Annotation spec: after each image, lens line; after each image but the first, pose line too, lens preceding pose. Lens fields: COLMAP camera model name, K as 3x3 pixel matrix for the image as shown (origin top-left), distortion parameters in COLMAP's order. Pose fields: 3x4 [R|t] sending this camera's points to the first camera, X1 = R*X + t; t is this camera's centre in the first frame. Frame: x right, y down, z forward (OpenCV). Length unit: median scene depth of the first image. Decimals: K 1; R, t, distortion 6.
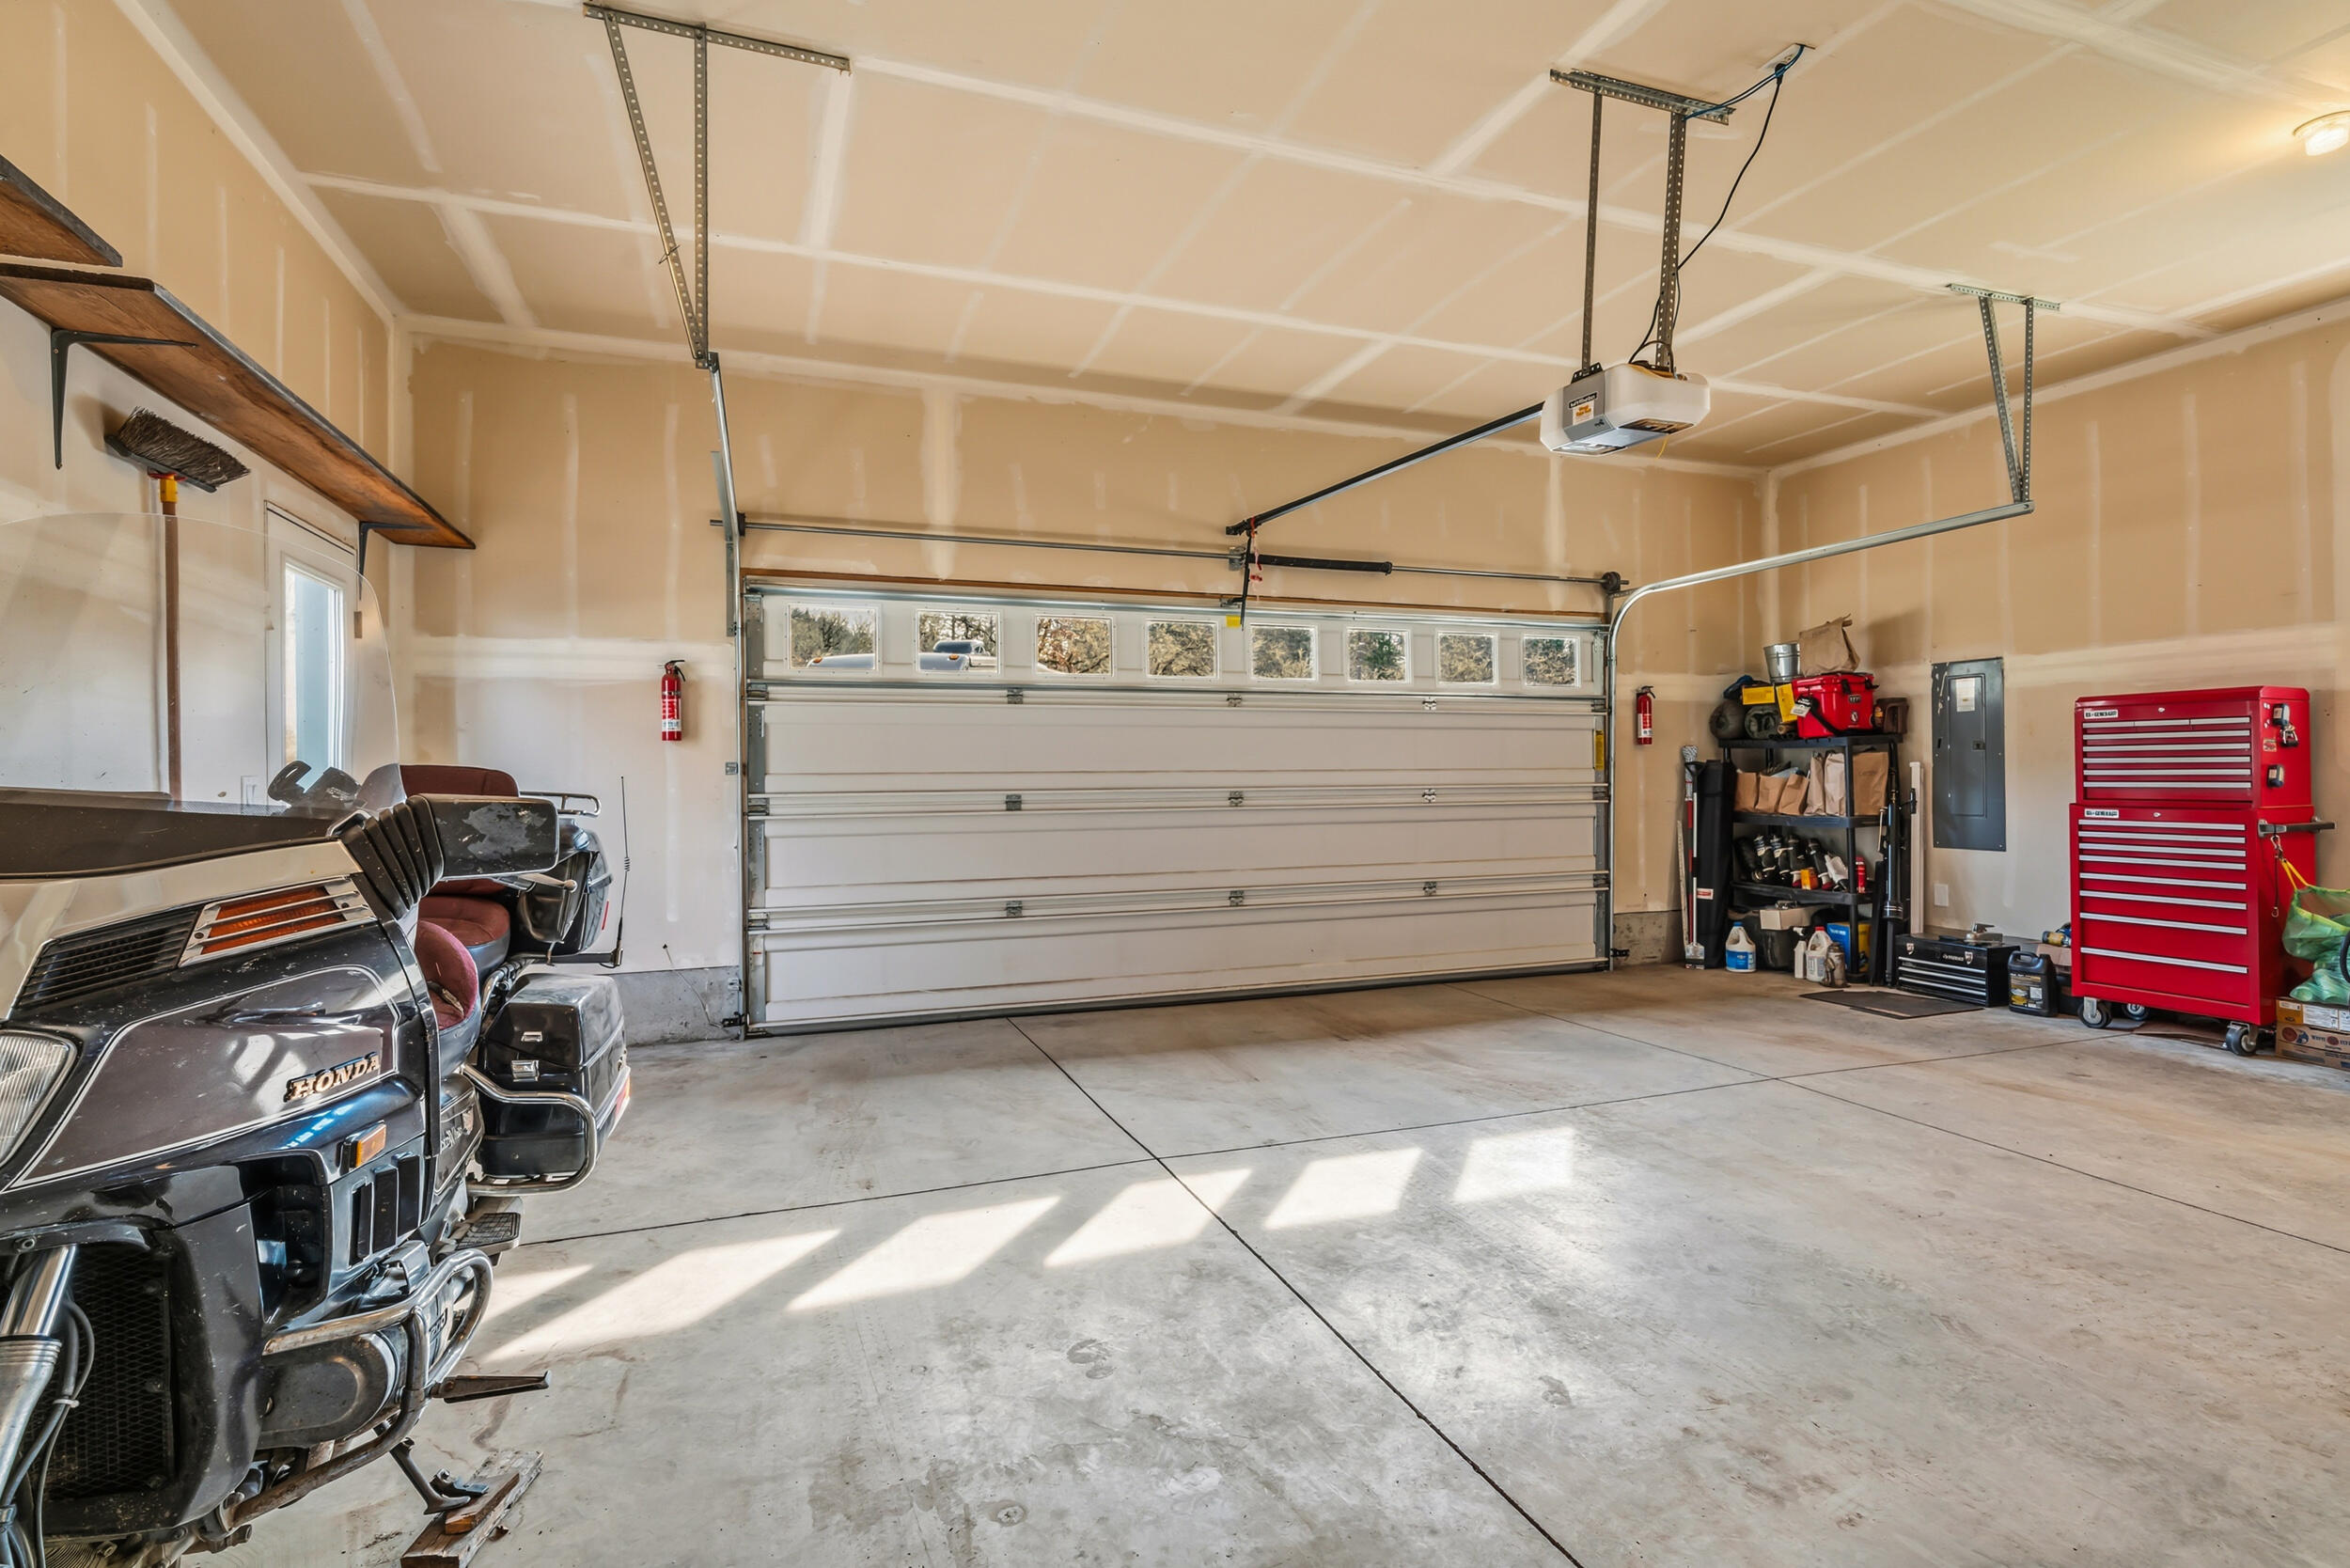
lens RADIAL K [[1264.8, 0, 1176.6], [0, 1264.8, 772.8], [0, 0, 1]] dist [0.001293, 0.000276]
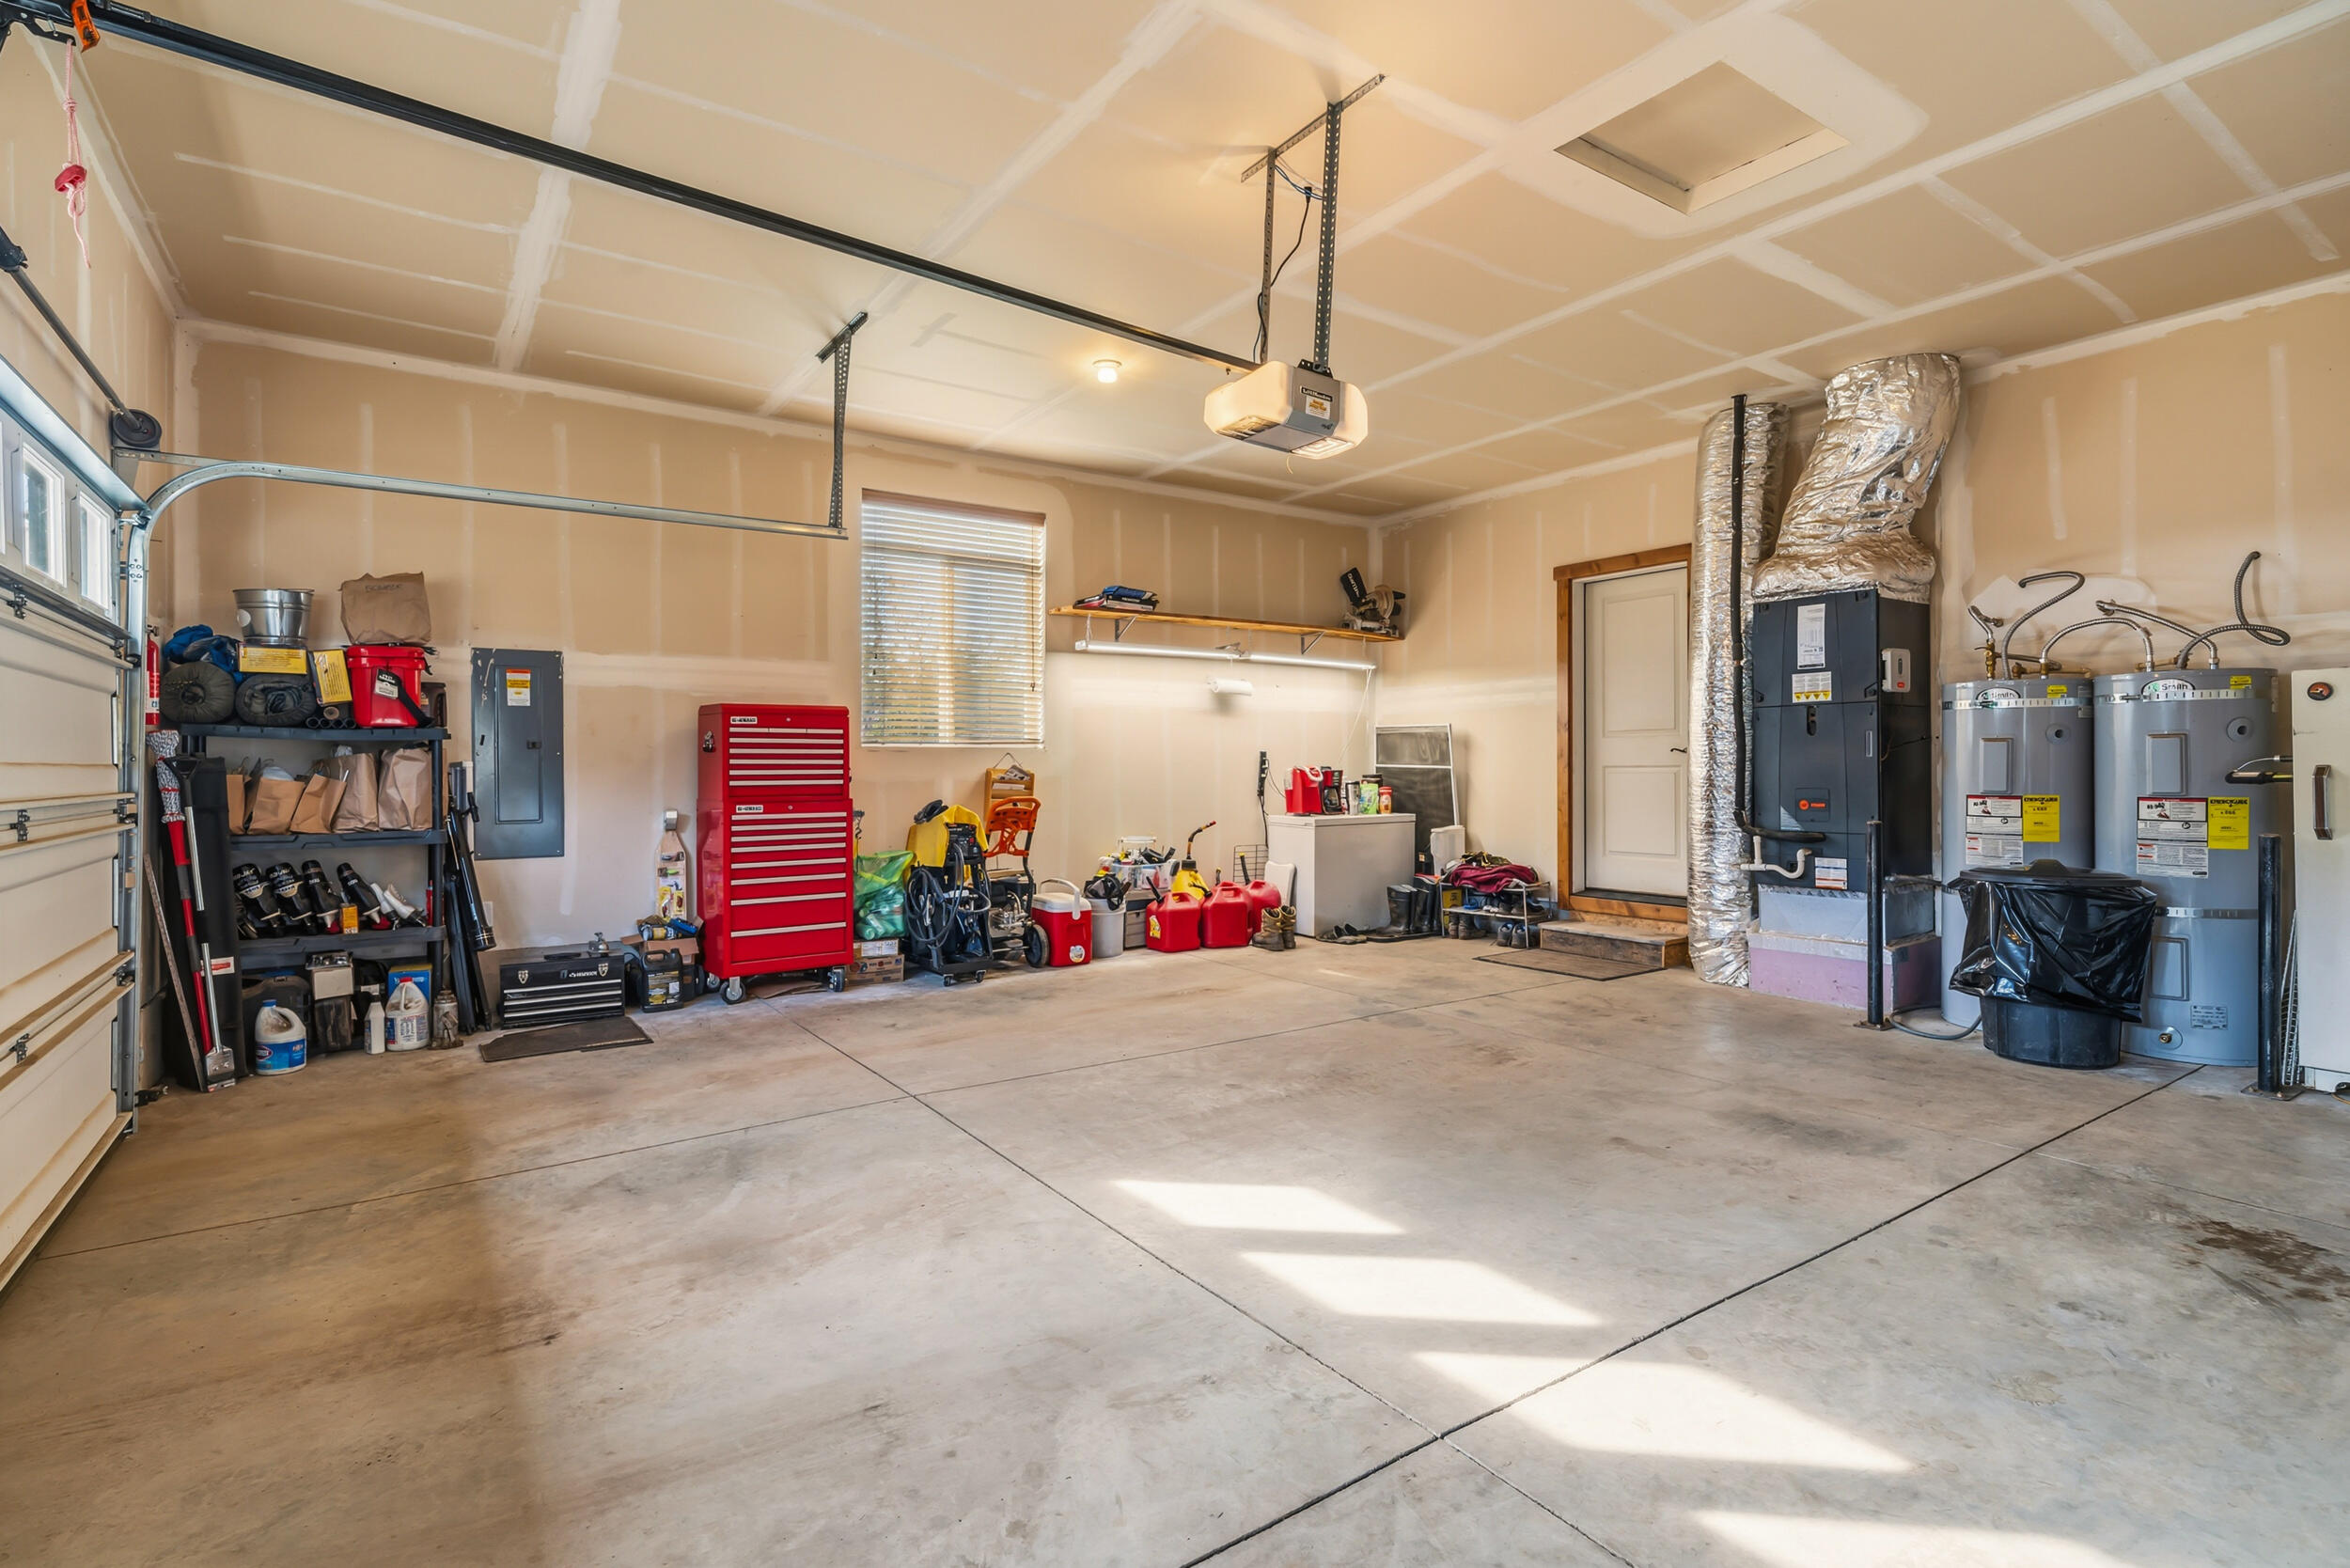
lens RADIAL K [[1144.2, 0, 1181.4], [0, 1144.2, 771.4], [0, 0, 1]] dist [0.000228, -0.000010]
pose [[-0.288540, 0.005621, 0.957451, -0.323509], [0.006259, 0.999972, -0.003984, 0.004780], [-0.957448, 0.004844, -0.288567, 0.856271]]
